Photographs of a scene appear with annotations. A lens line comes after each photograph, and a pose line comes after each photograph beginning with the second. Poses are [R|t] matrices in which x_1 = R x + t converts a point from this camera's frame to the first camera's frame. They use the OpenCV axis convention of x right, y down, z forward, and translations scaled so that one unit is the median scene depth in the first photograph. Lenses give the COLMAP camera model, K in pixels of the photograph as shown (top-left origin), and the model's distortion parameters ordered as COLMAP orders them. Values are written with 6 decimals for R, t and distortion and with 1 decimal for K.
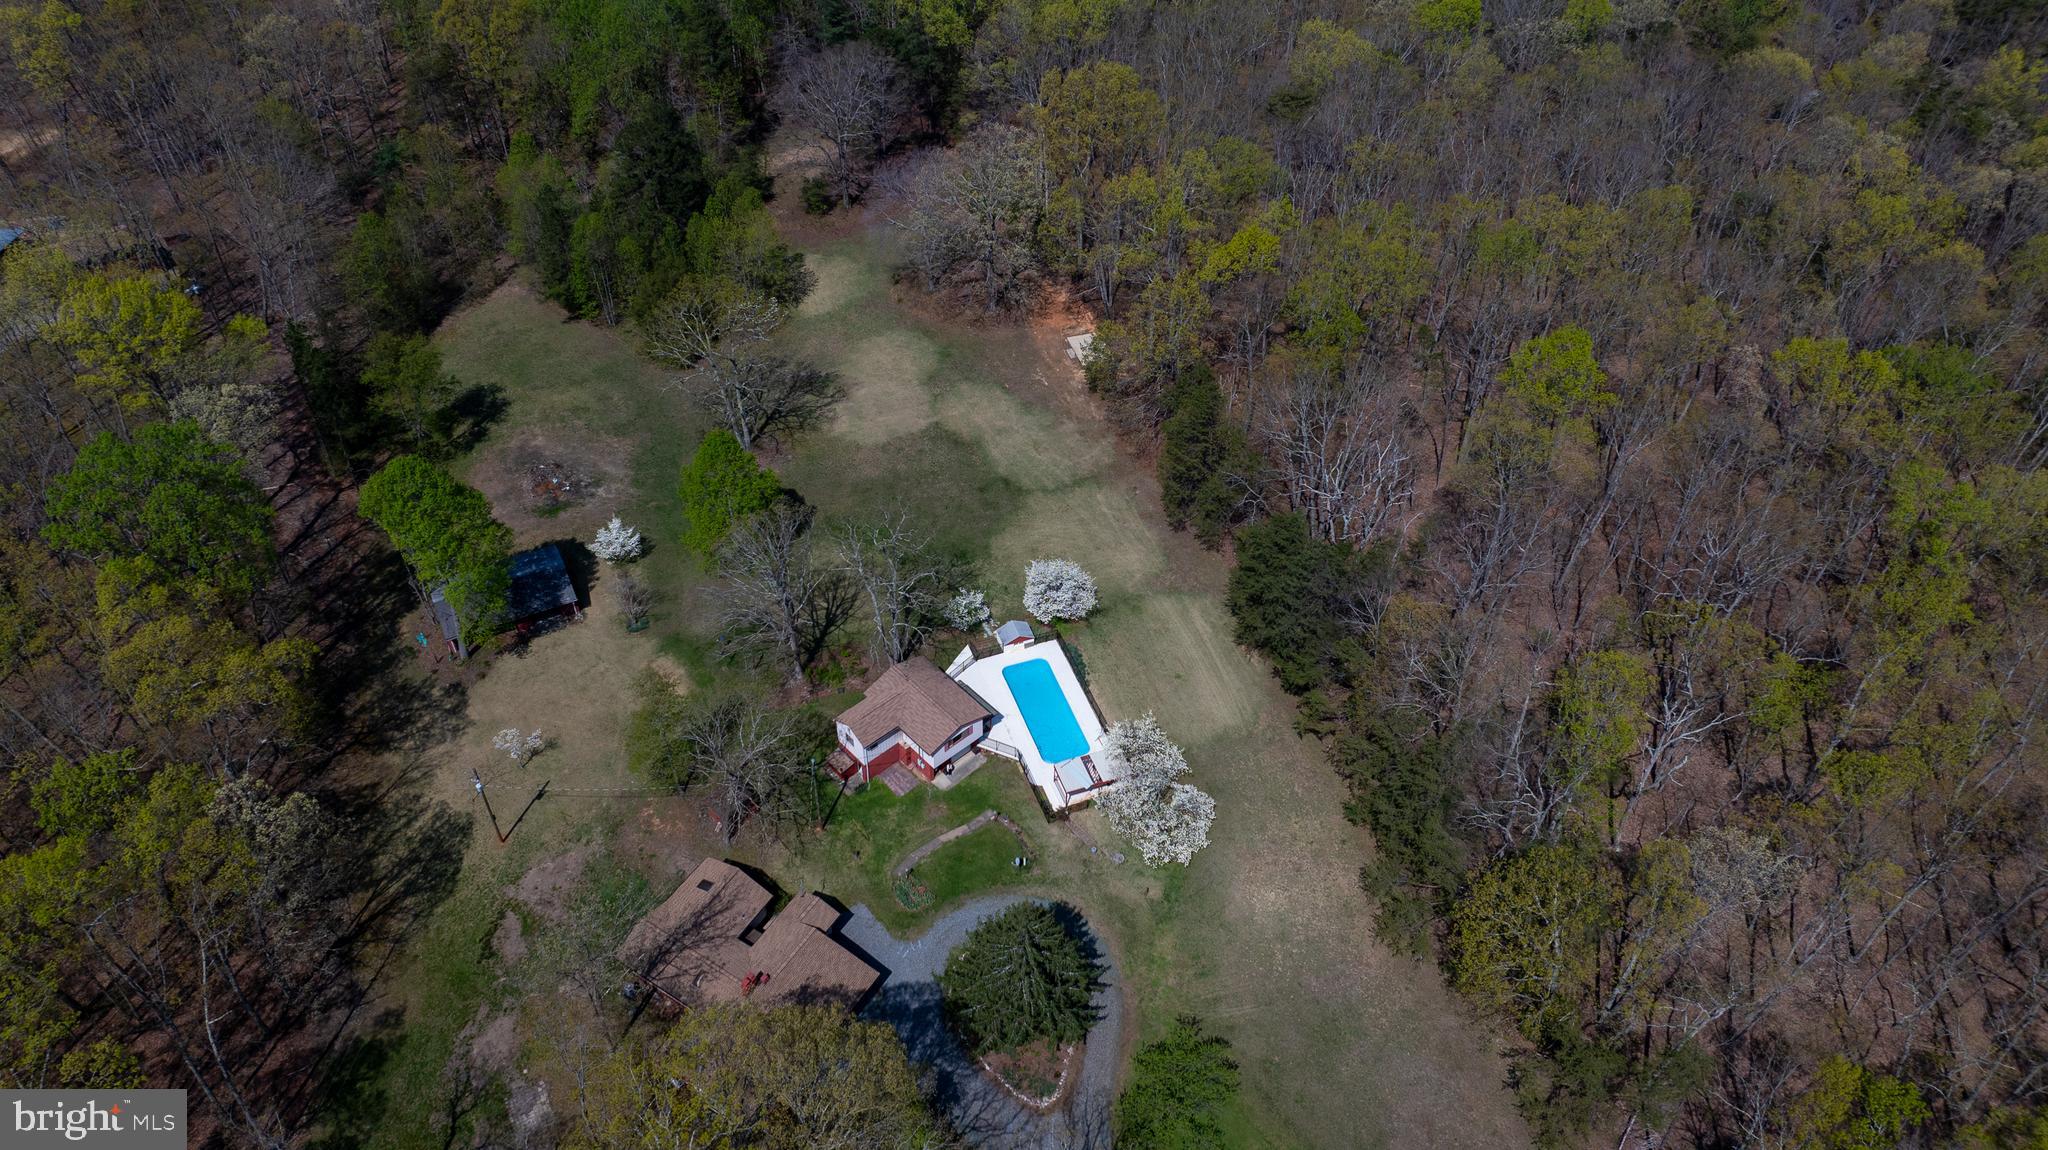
lens RADIAL K [[1446.8, 0, 1024.9], [0, 1446.8, 565.8], [0, 0, 1]] dist [-0.004840, -0.020314]
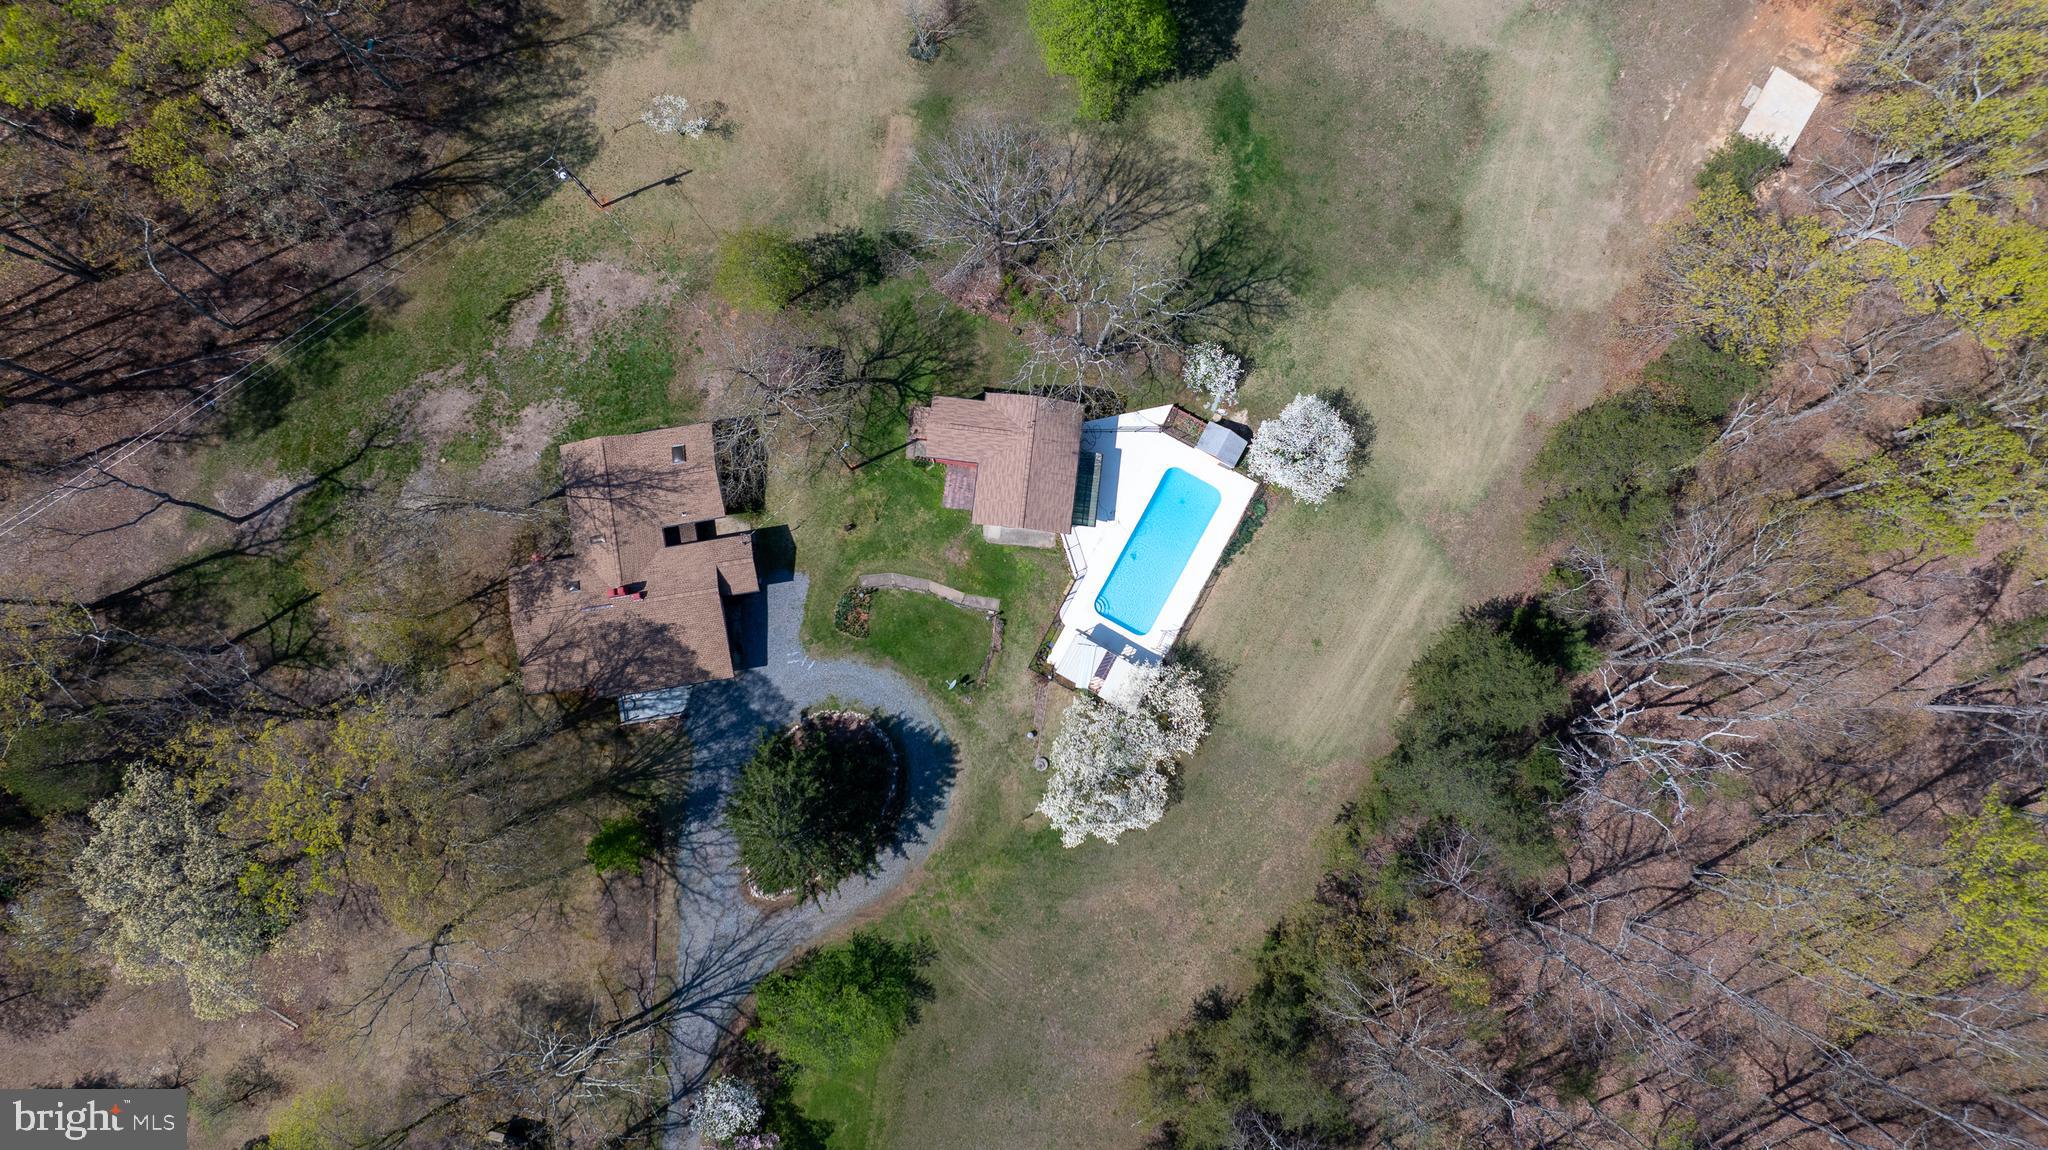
lens RADIAL K [[1446.8, 0, 1024.9], [0, 1446.8, 565.8], [0, 0, 1]] dist [-0.004840, -0.020314]
pose [[0.657204, 0.752559, -0.041685, 0.005422], [-0.535666, 0.505270, 0.676583, -0.413882], [0.530231, -0.422324, 0.735185, 0.396271]]
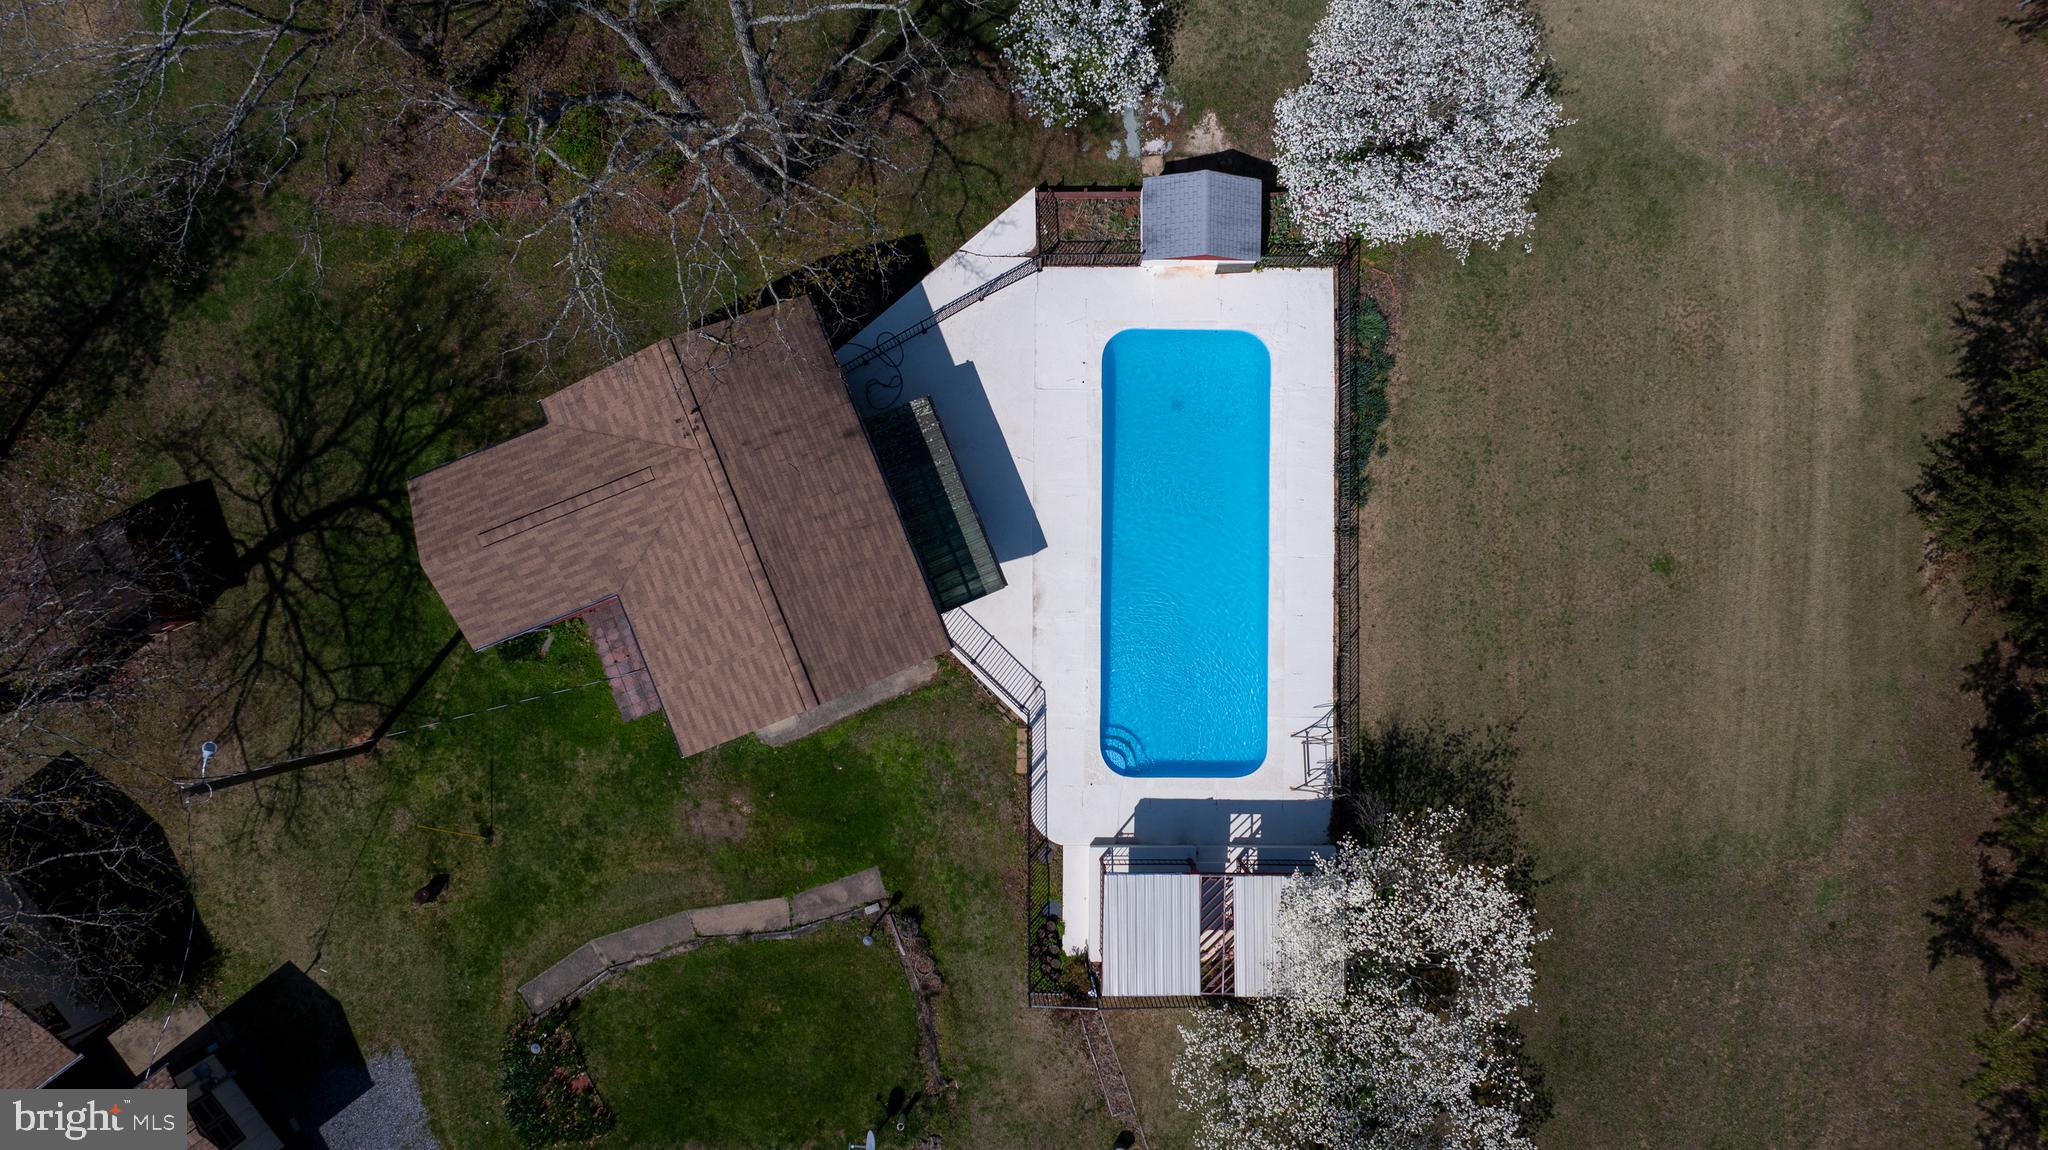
lens RADIAL K [[1446.8, 0, 1024.9], [0, 1446.8, 565.8], [0, 0, 1]] dist [-0.004840, -0.020314]
pose [[0.937082, 0.348974, -0.009697, -0.013761], [-0.242748, 0.671300, 0.700307, -0.104441], [0.250899, -0.653891, 0.713776, 0.819217]]
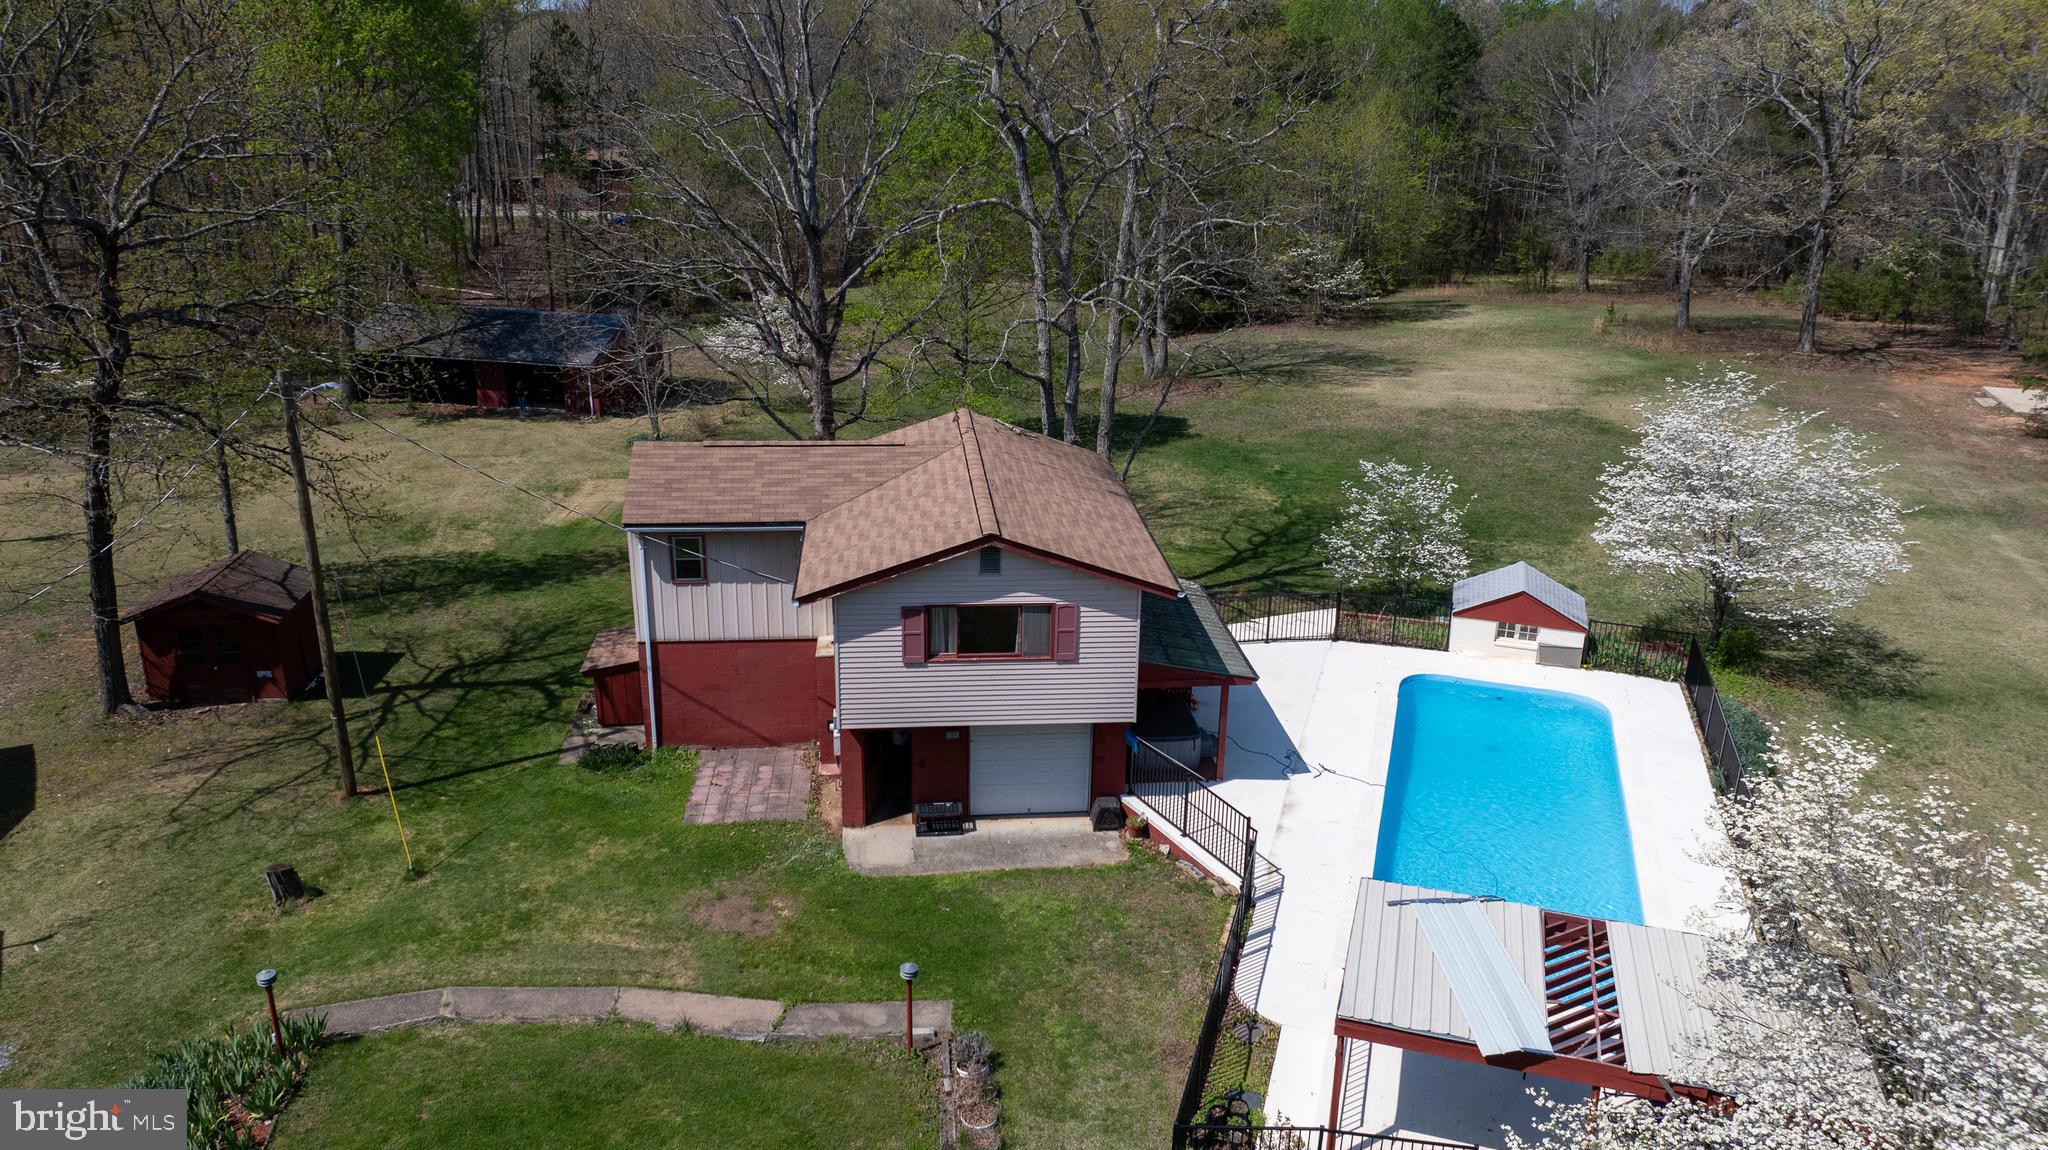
lens RADIAL K [[1446.8, 0, 1024.9], [0, 1446.8, 565.8], [0, 0, 1]] dist [-0.004840, -0.020314]
pose [[0.798636, 0.196658, -0.568776, 0.075228], [-0.422084, 0.856717, -0.296447, 0.169820], [0.428981, 0.476824, 0.767212, 0.831755]]
